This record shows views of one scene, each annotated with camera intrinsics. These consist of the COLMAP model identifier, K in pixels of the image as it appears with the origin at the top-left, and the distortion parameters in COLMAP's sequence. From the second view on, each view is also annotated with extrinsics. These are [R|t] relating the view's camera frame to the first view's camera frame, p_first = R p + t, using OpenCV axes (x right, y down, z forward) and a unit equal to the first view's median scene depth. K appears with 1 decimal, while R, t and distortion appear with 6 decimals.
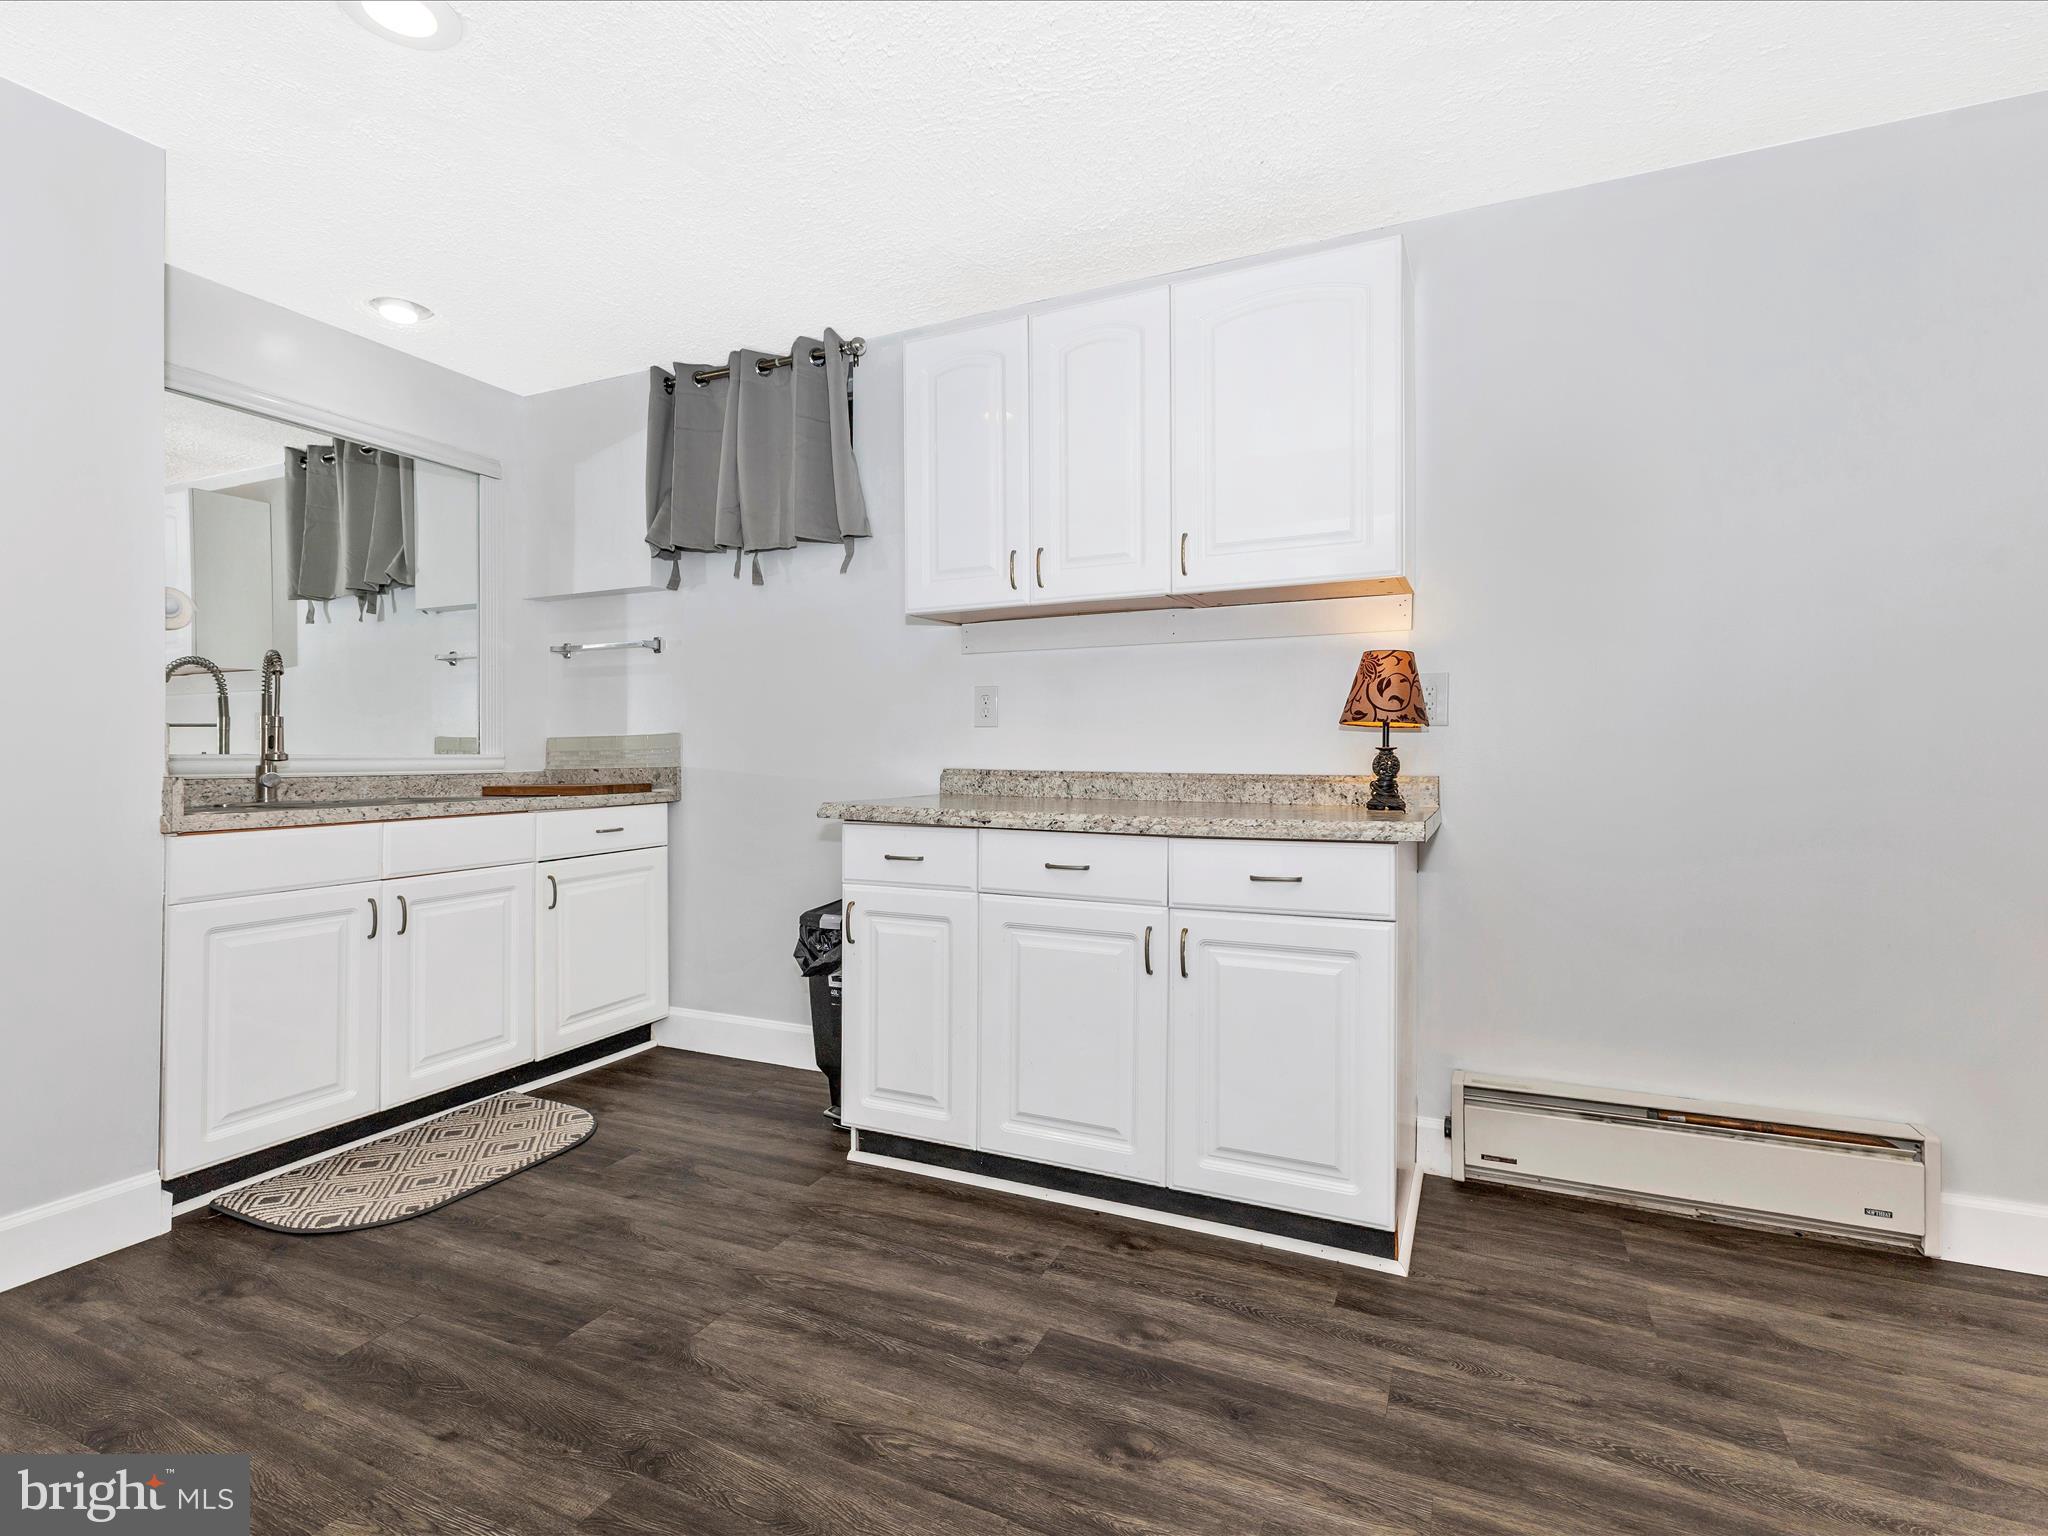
lens RADIAL K [[1012.8, 0, 1009.1], [0, 1012.8, 764.9], [0, 0, 1]] dist [0.011572, -0.000410]
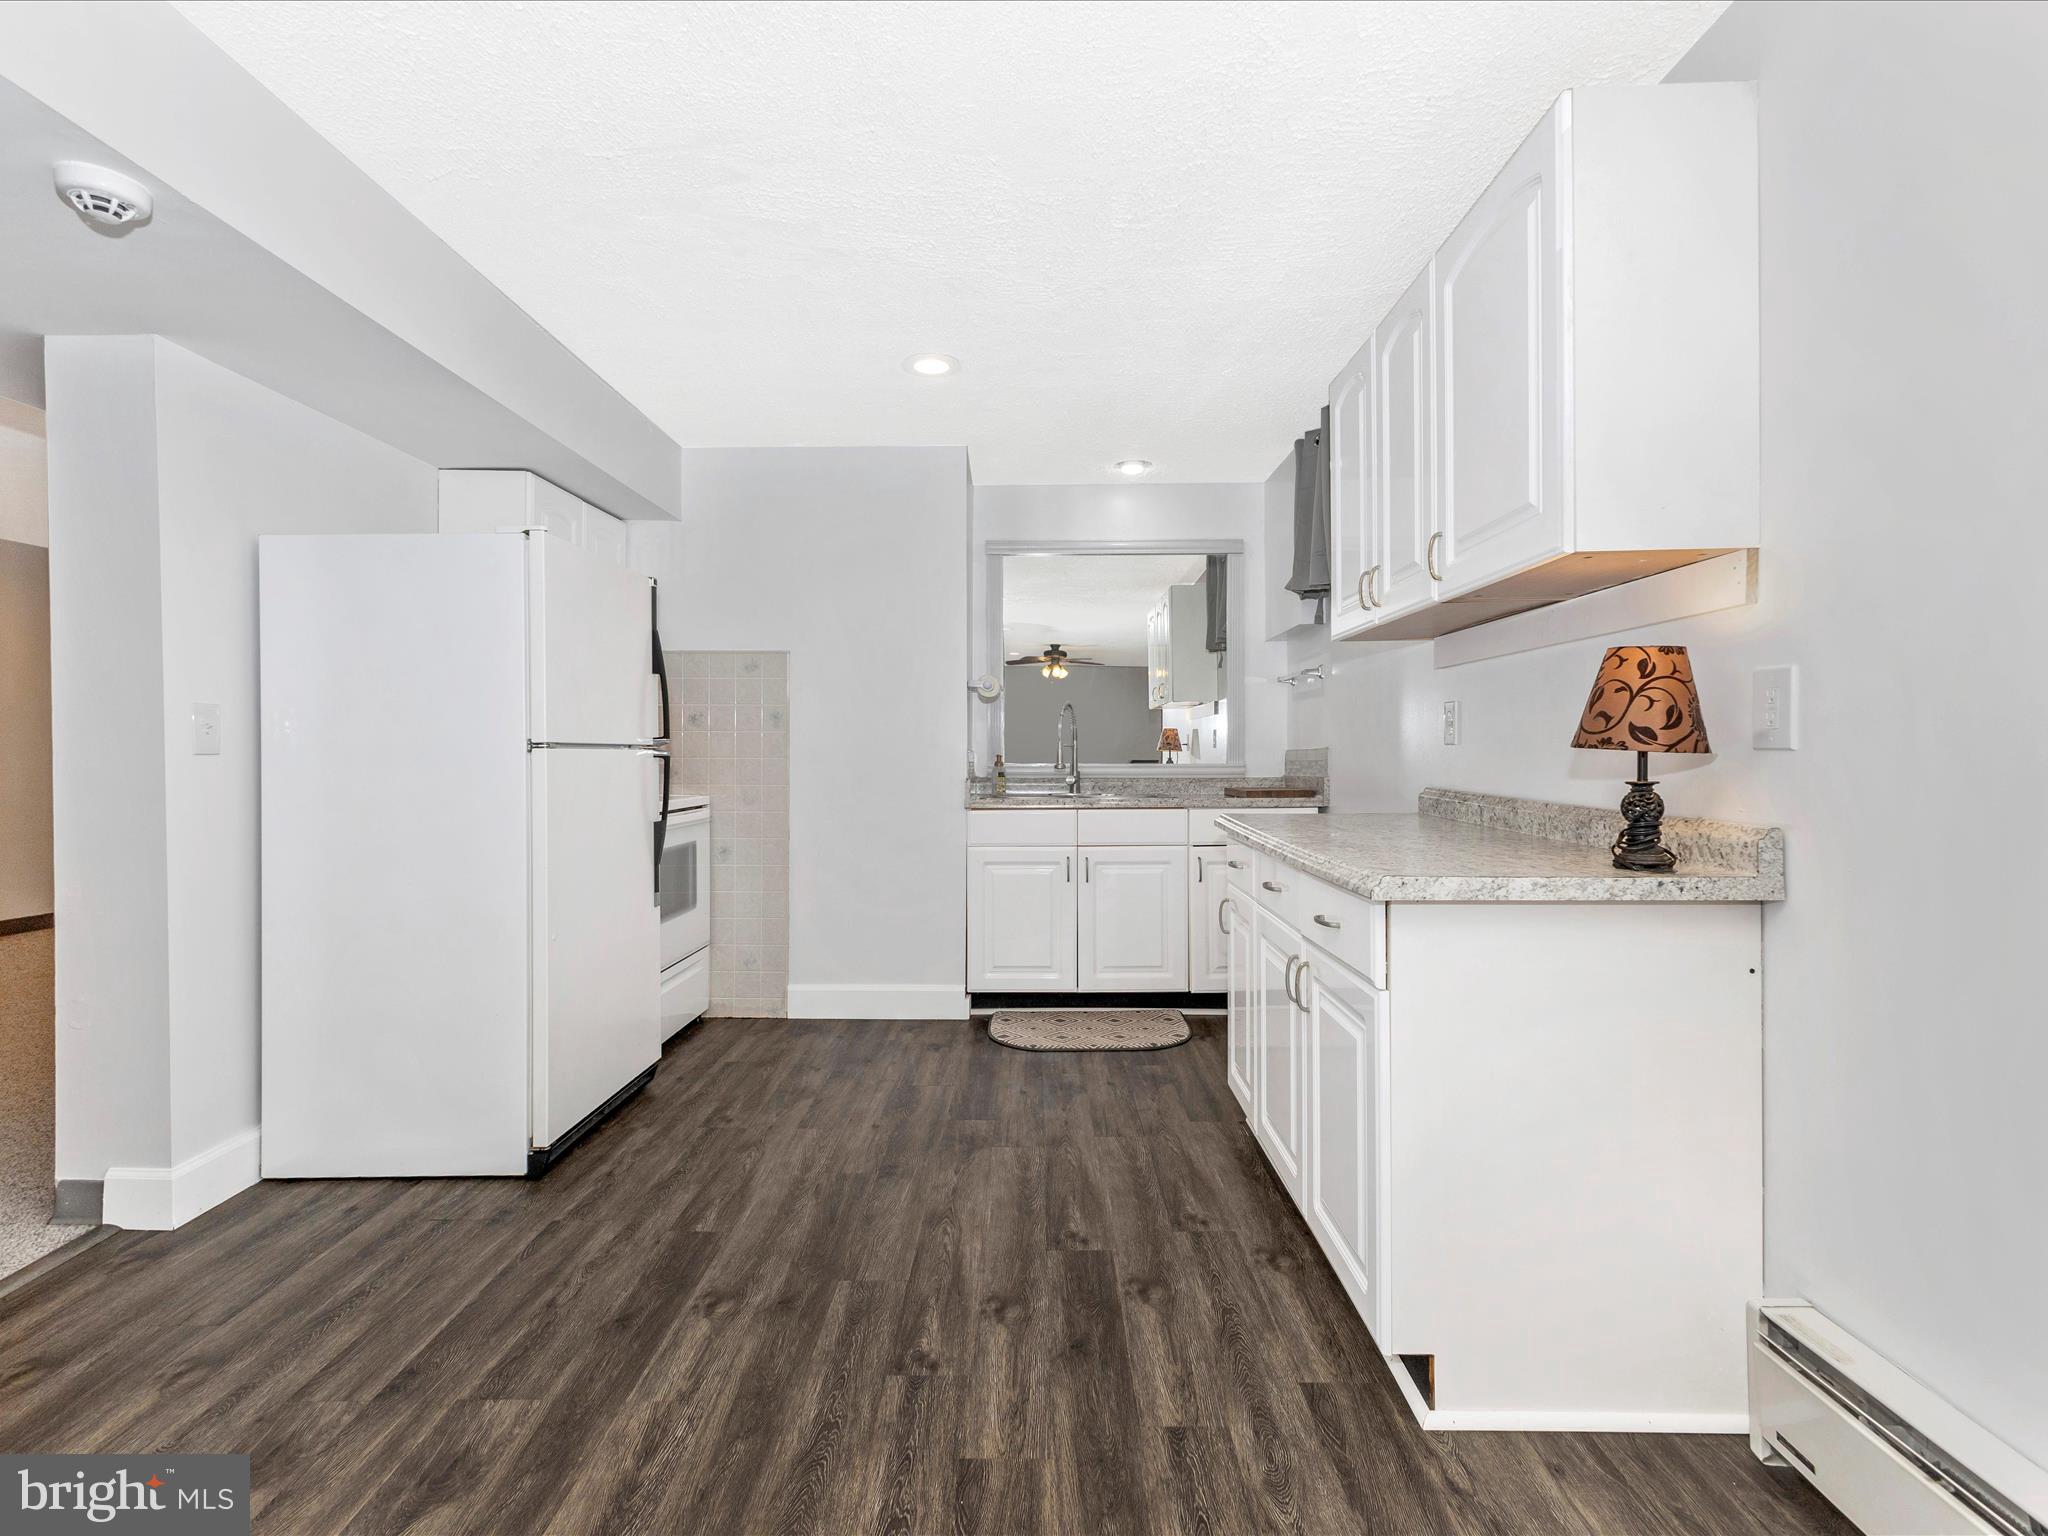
lens RADIAL K [[1012.8, 0, 1009.1], [0, 1012.8, 764.9], [0, 0, 1]] dist [0.011572, -0.000410]
pose [[0.391073, 0.014582, -0.920244, 0.949883], [-0.006215, 0.999894, 0.013203, -0.039698], [0.920339, 0.000556, 0.391122, 0.348580]]
